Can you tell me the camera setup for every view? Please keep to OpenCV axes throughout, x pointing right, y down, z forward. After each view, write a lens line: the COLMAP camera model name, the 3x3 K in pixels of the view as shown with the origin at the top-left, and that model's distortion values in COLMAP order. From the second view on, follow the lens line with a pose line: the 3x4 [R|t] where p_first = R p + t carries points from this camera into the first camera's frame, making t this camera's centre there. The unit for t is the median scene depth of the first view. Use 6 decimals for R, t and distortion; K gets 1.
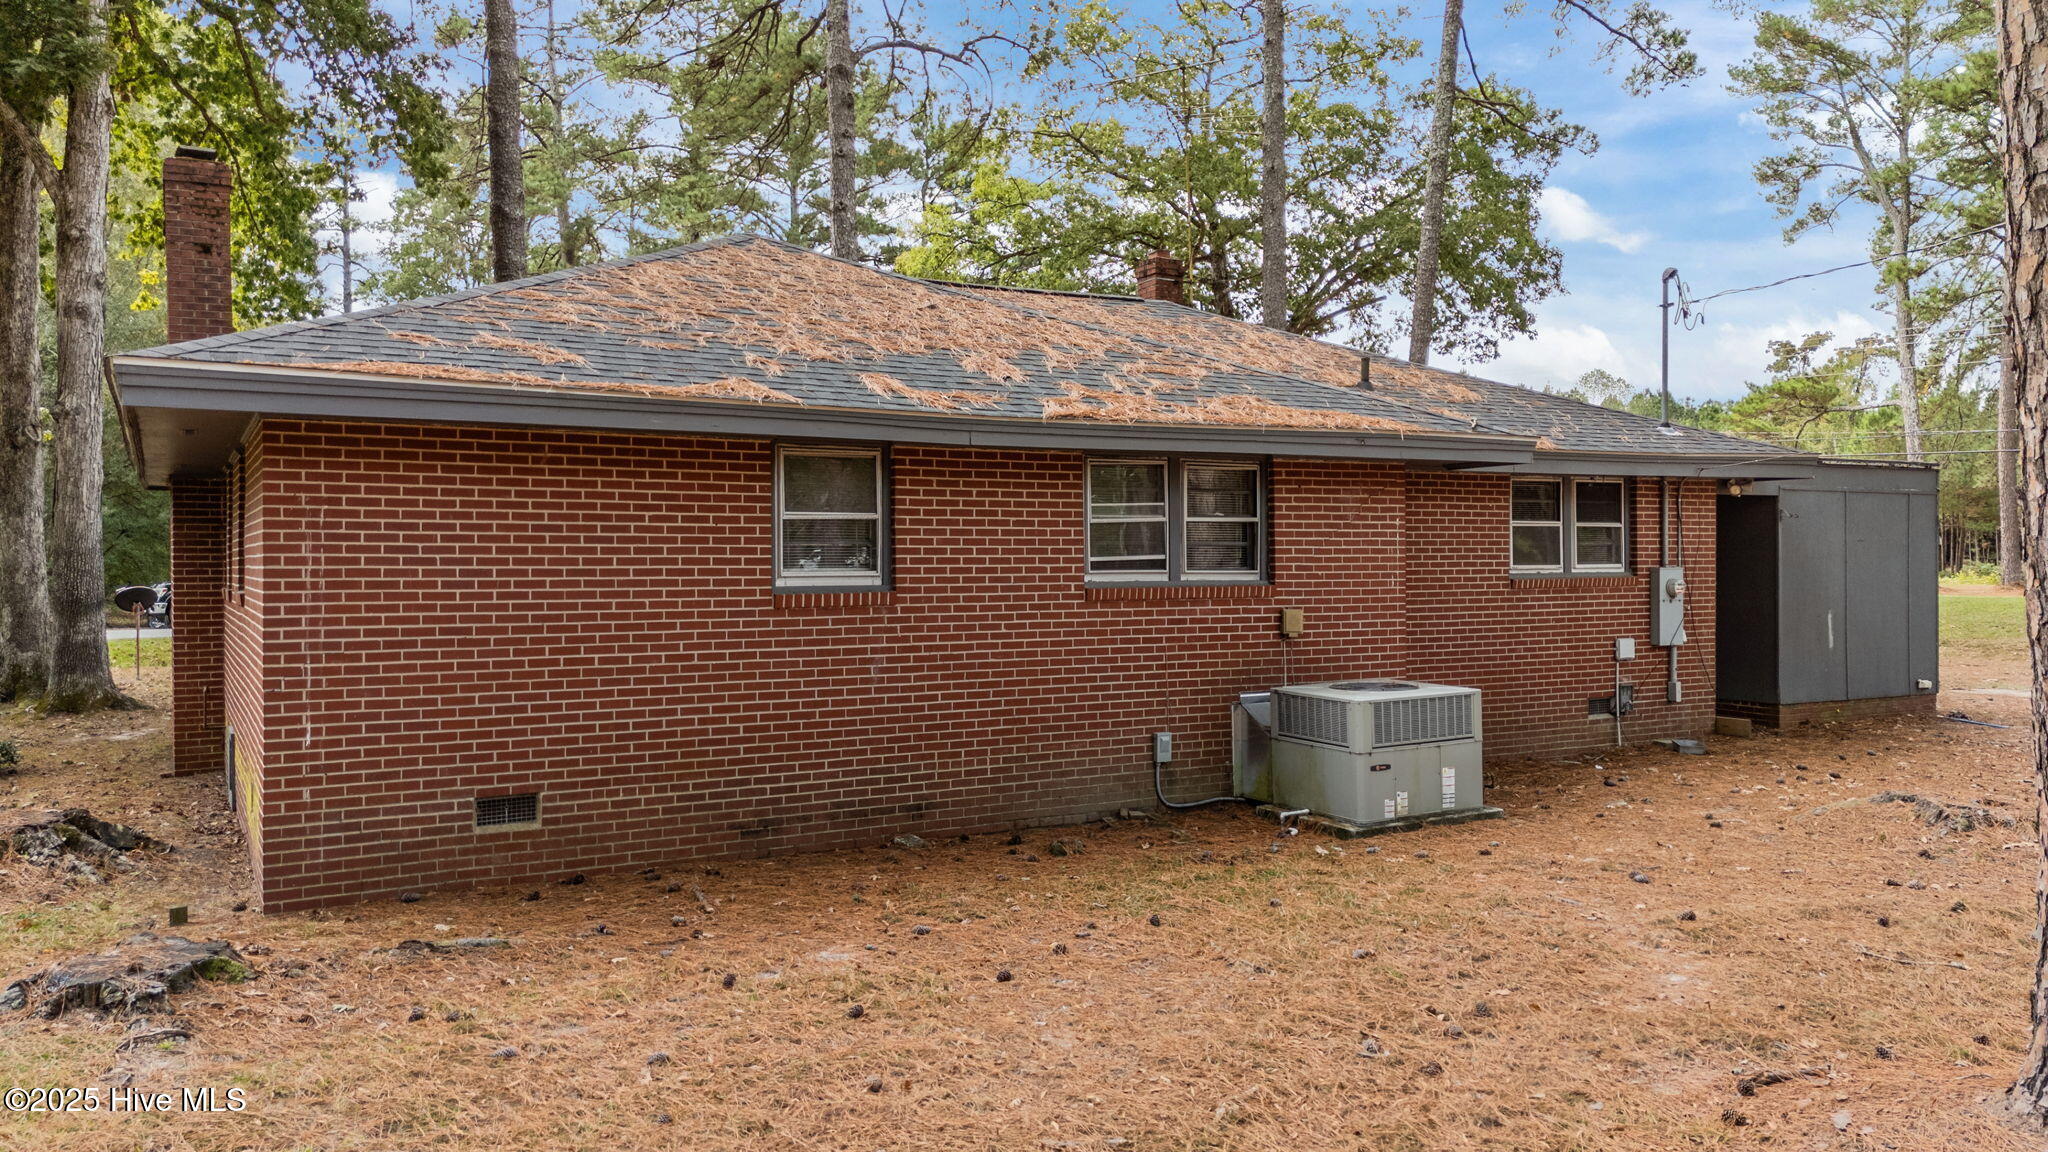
lens RADIAL K [[1472.6, 0, 1027.7], [0, 1472.6, 569.0], [0, 0, 1]] dist [0.173279, -0.255305]
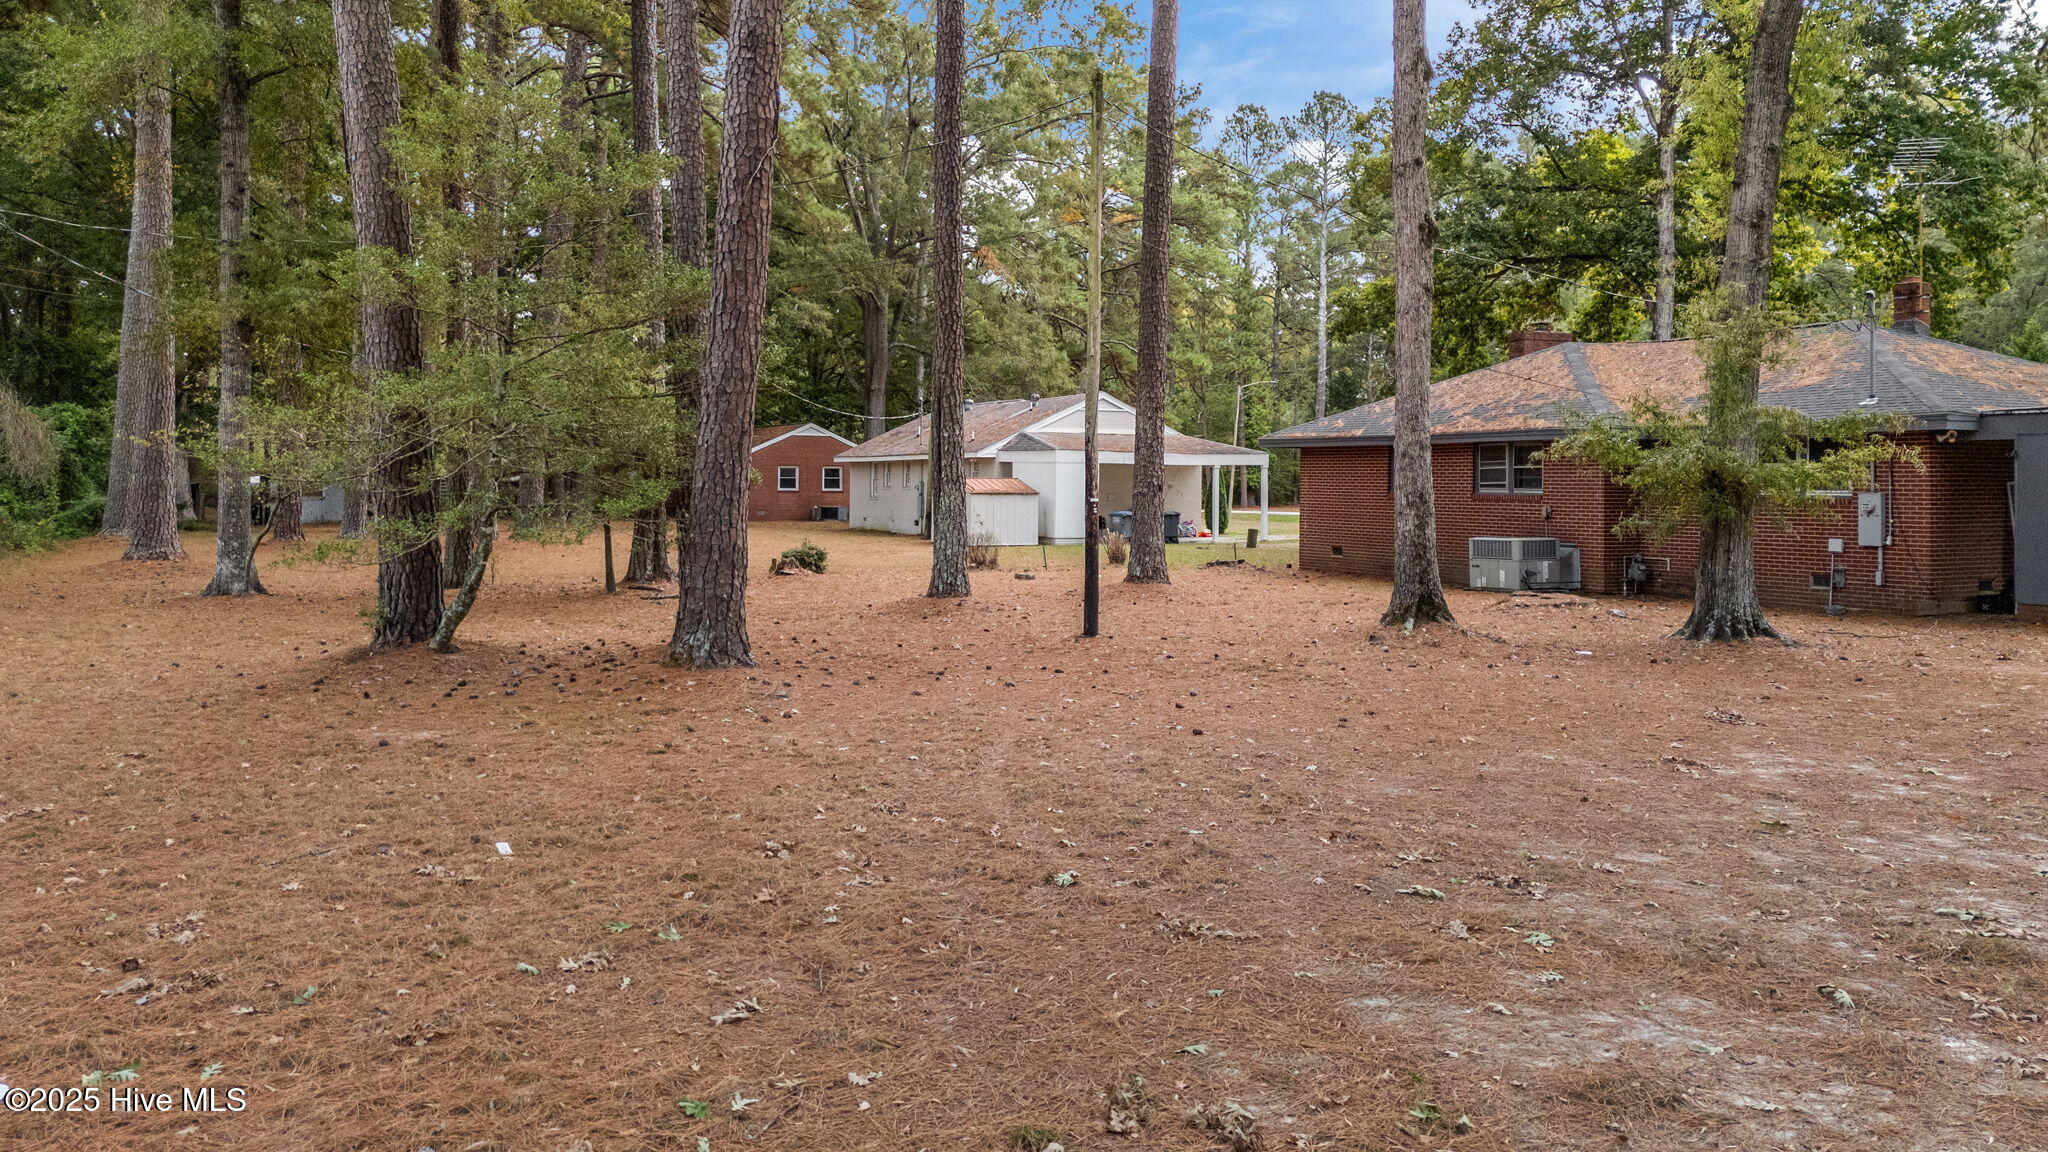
lens RADIAL K [[1582.9, 0, 1020.0], [0, 1582.9, 477.5], [0, 0, 1]] dist [0.062869, -0.000539]
pose [[-0.026343, 0.005887, -0.999636, 2.991667], [-0.009446, 0.999937, 0.006138, -0.027623], [0.999608, 0.009604, -0.026286, 0.293466]]
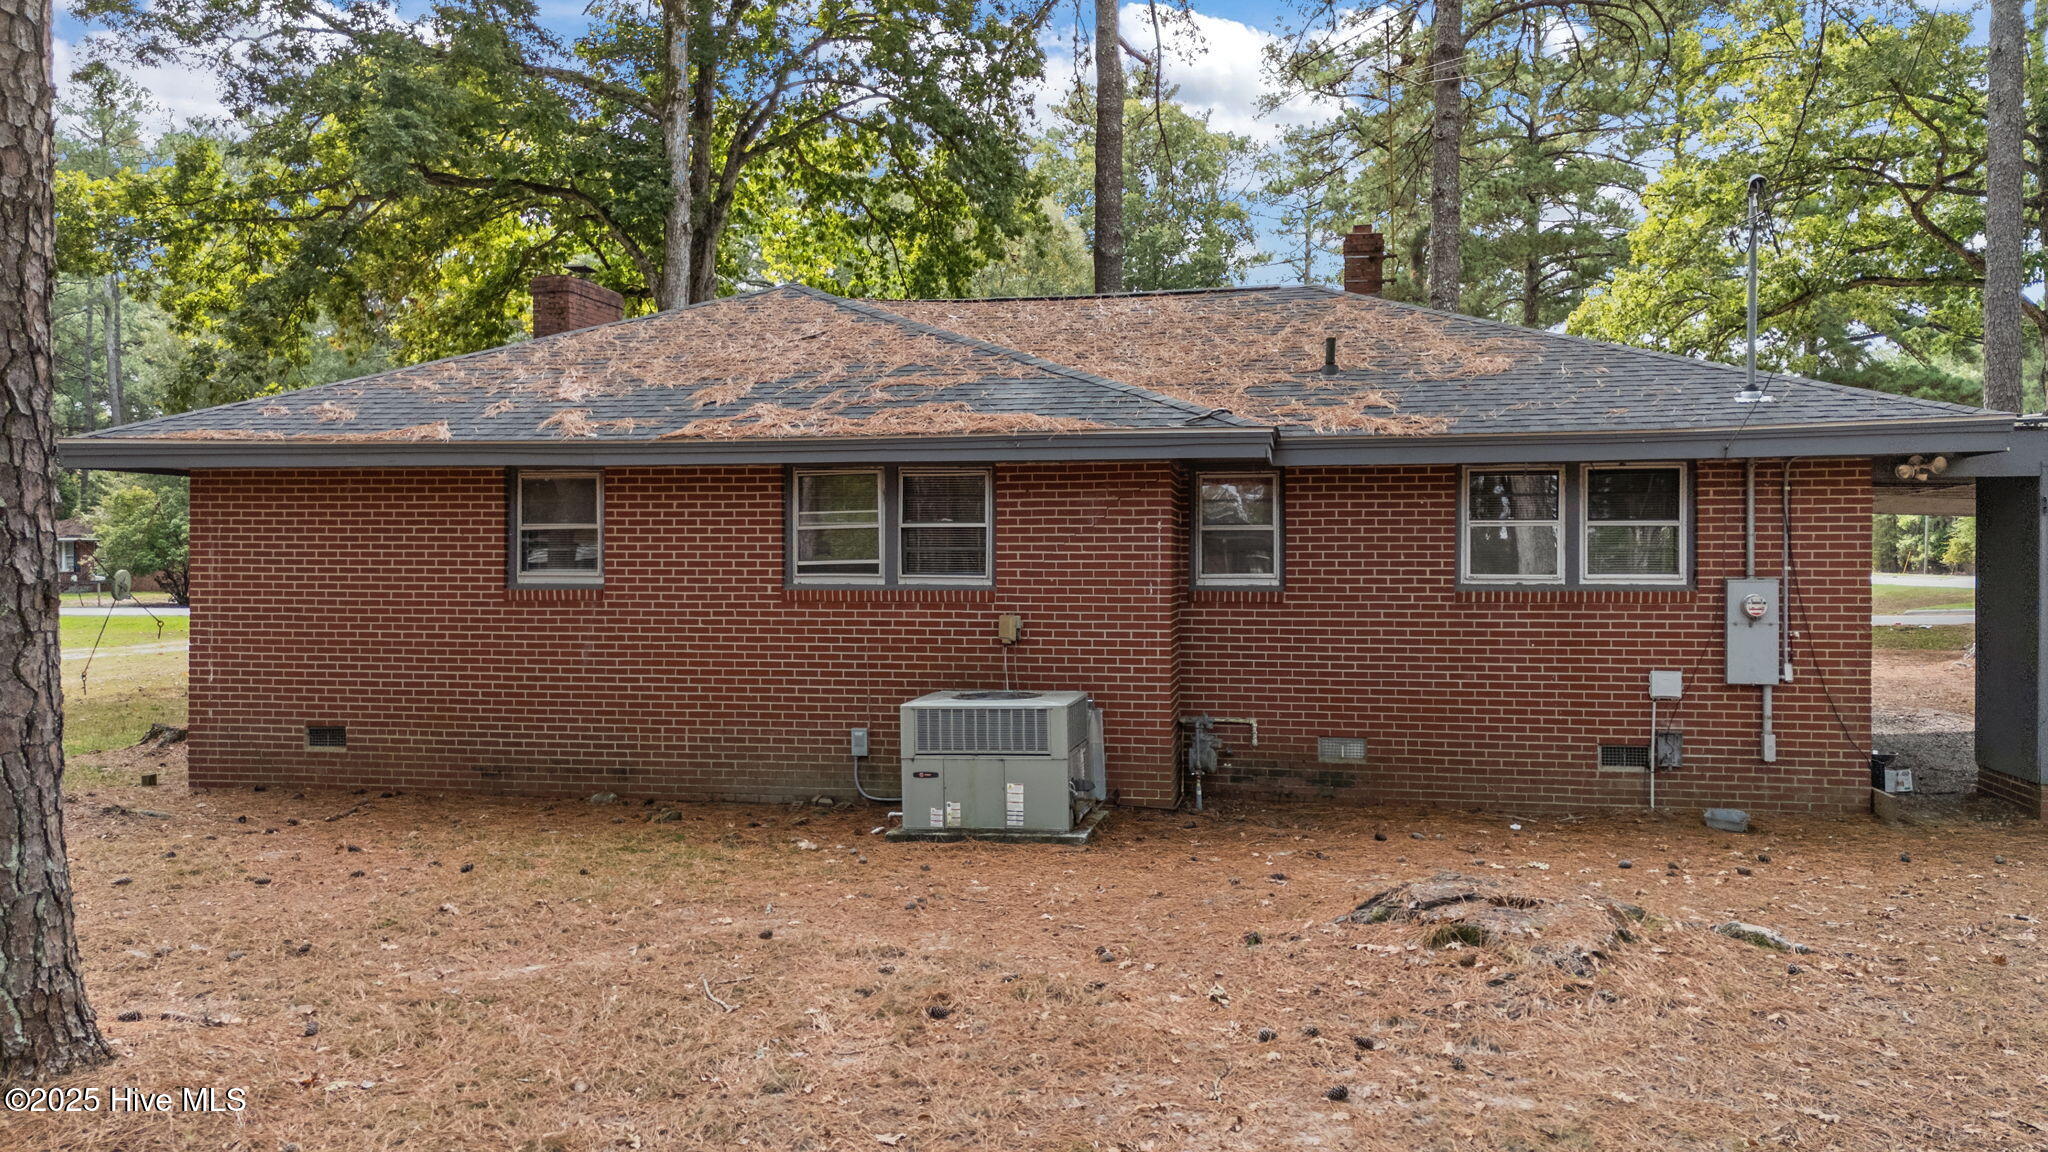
lens RADIAL K [[1472.6, 0, 1027.7], [0, 1472.6, 569.0], [0, 0, 1]] dist [0.173279, -0.255305]
pose [[0.763167, 0.010254, -0.646120, 0.930808], [-0.008849, 0.999946, 0.005417, -0.010449], [0.646141, 0.001583, 0.763216, 0.291330]]
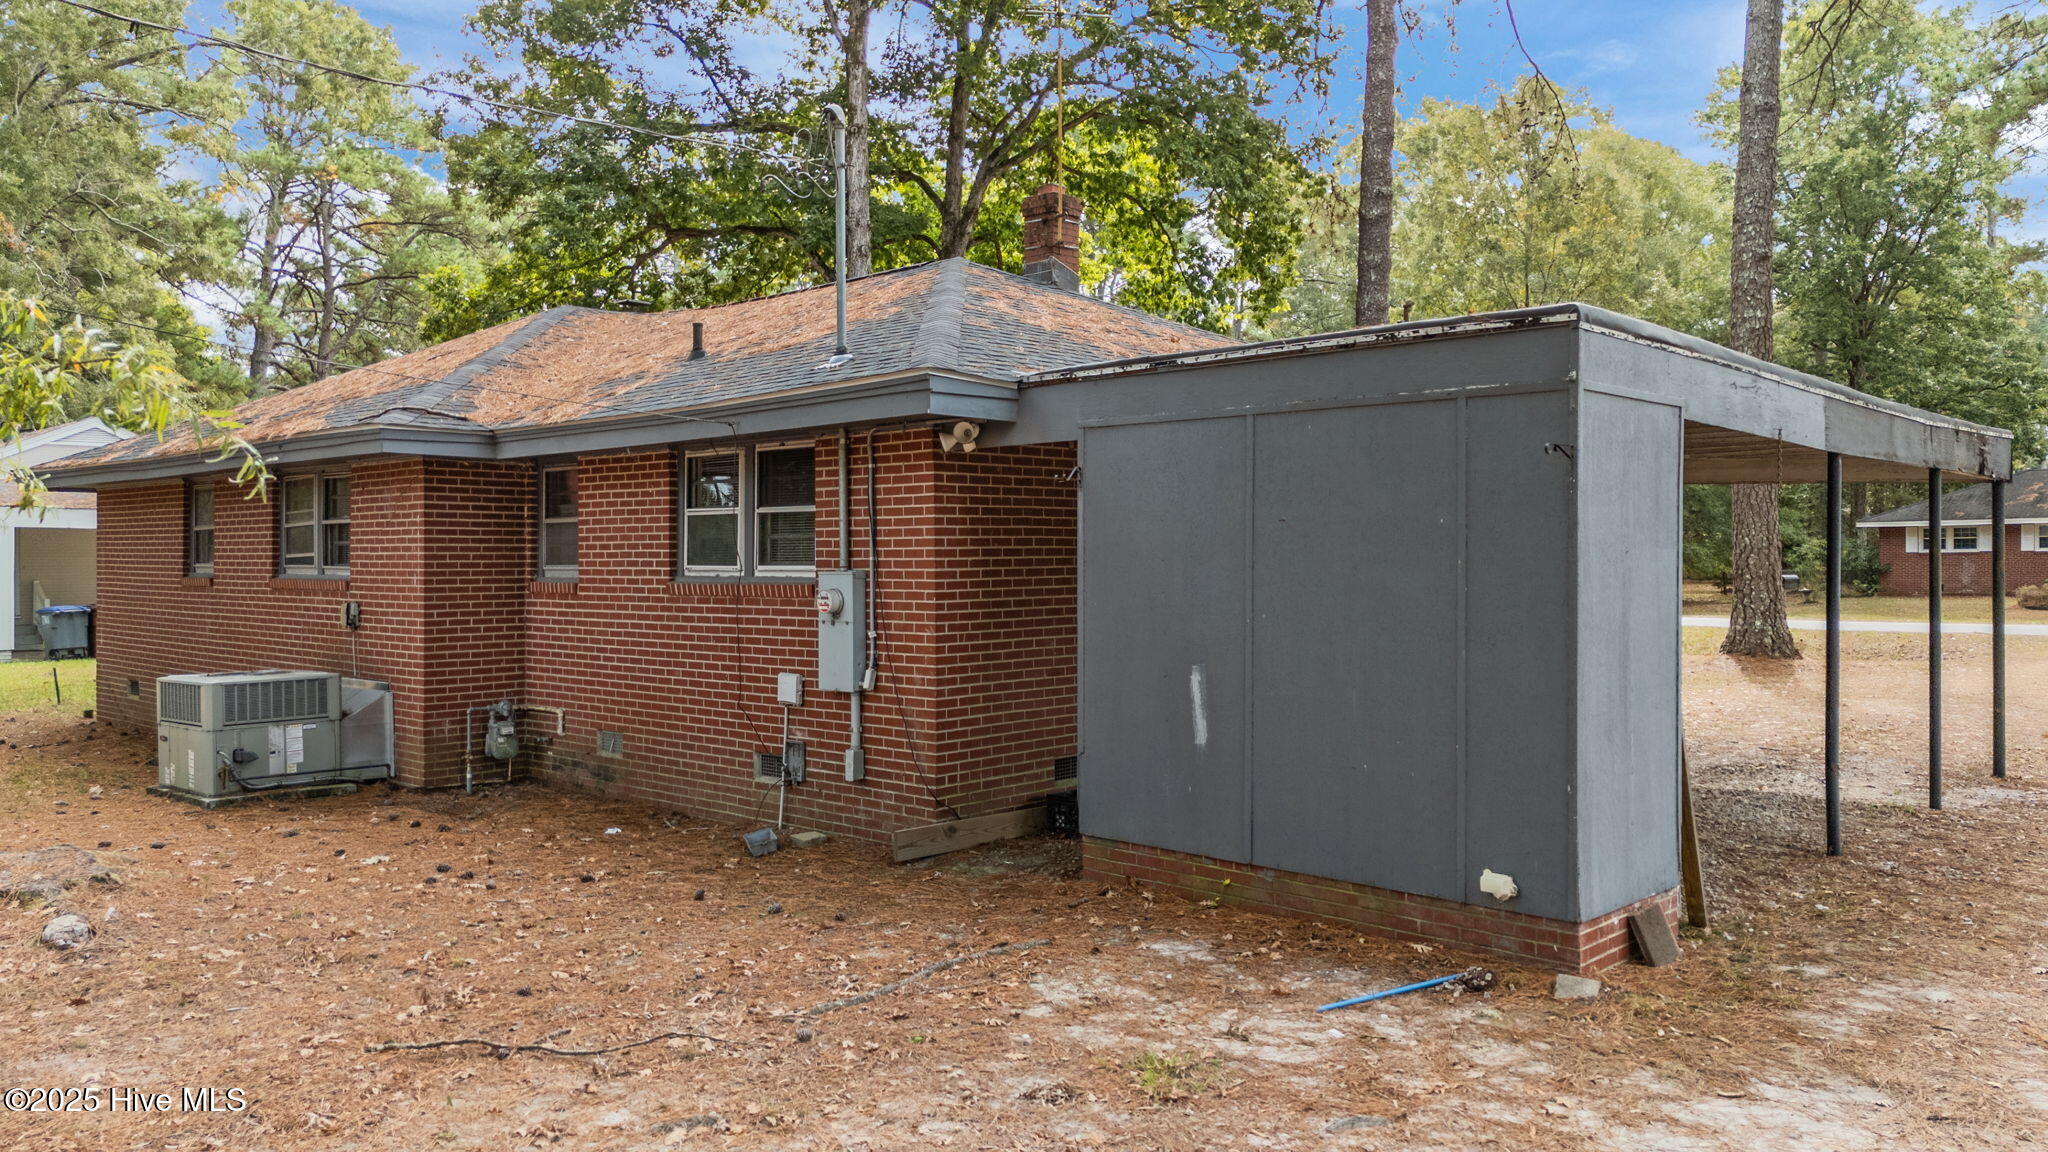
lens RADIAL K [[1472.6, 0, 1027.7], [0, 1472.6, 569.0], [0, 0, 1]] dist [0.173279, -0.255305]
pose [[0.285891, 0.014201, -0.958157, 1.560477], [-0.003728, 0.999899, 0.013708, -0.016732], [0.958255, -0.000347, 0.285915, 1.312588]]
